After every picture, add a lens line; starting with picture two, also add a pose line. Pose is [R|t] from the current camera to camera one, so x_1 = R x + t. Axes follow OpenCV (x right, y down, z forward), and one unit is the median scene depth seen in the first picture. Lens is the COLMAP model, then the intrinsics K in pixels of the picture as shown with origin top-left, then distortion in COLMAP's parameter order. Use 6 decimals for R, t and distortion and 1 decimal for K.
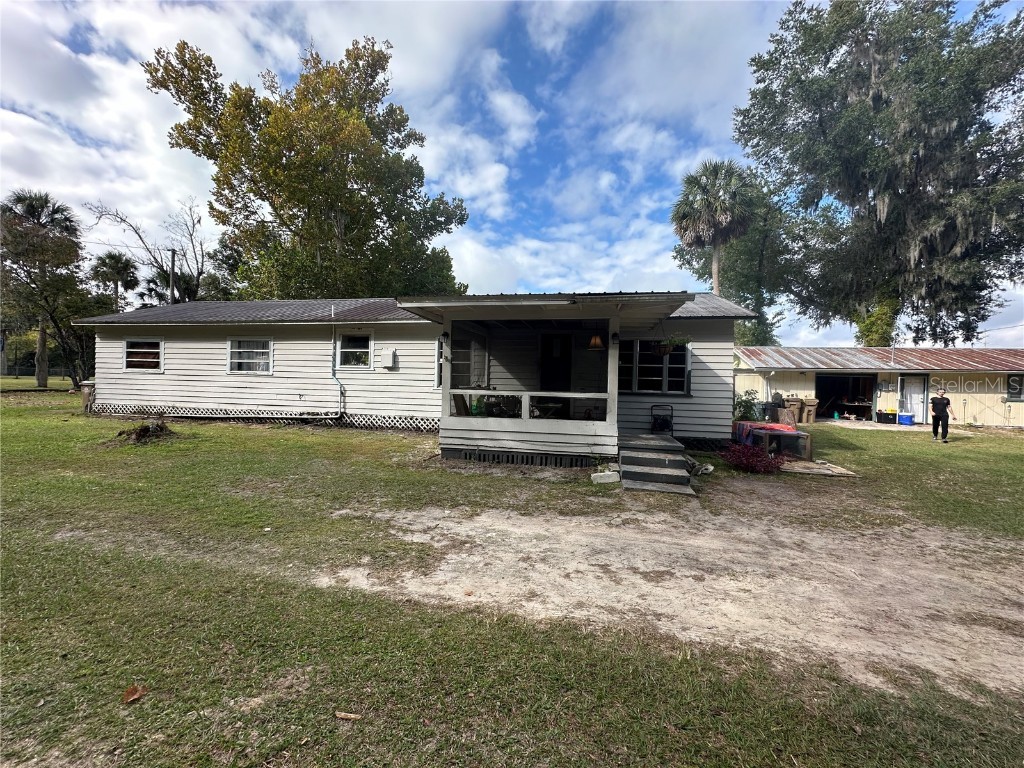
lens RADIAL K [[408.7, 0, 504.0], [0, 408.7, 375.7], [0, 0, 1]] dist [0.000268, 0.000584]
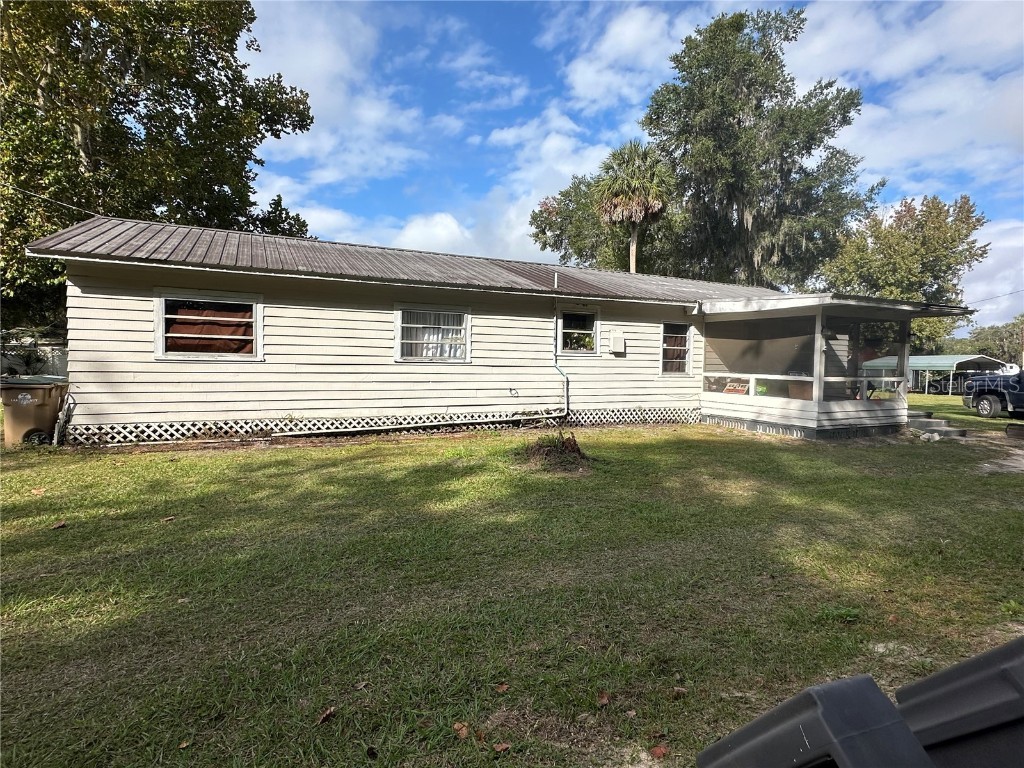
lens RADIAL K [[532.3, 0, 509.5], [0, 532.3, 388.6], [0, 0, 1]] dist [-0.004172, 0.001917]
pose [[0.799229, -0.039557, 0.599723, -0.987780], [-0.001539, 0.997694, 0.067857, -0.018026], [-0.601025, -0.055157, 0.797325, 0.207370]]
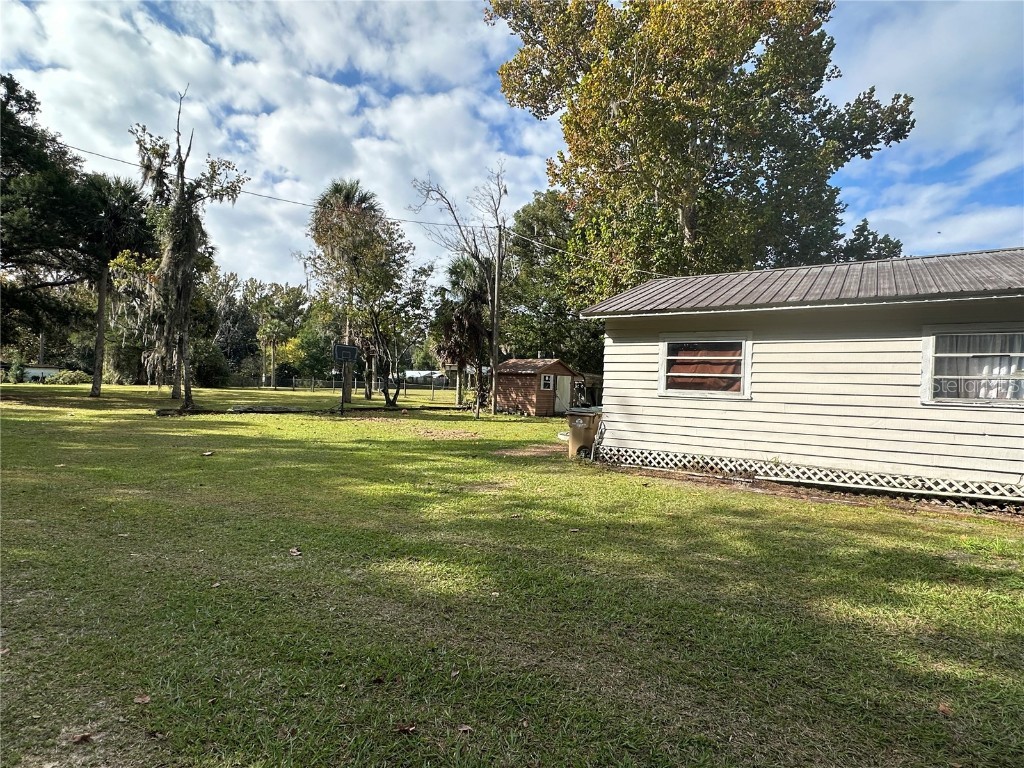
lens RADIAL K [[532.3, 0, 512.8], [0, 532.3, 389.6], [0, 0, 1]] dist [-0.004172, 0.001917]
pose [[0.922582, 0.009412, -0.385687, -0.839088], [-0.009131, 0.999955, 0.002561, -0.017621], [0.385694, 0.001159, 0.922626, 0.220658]]
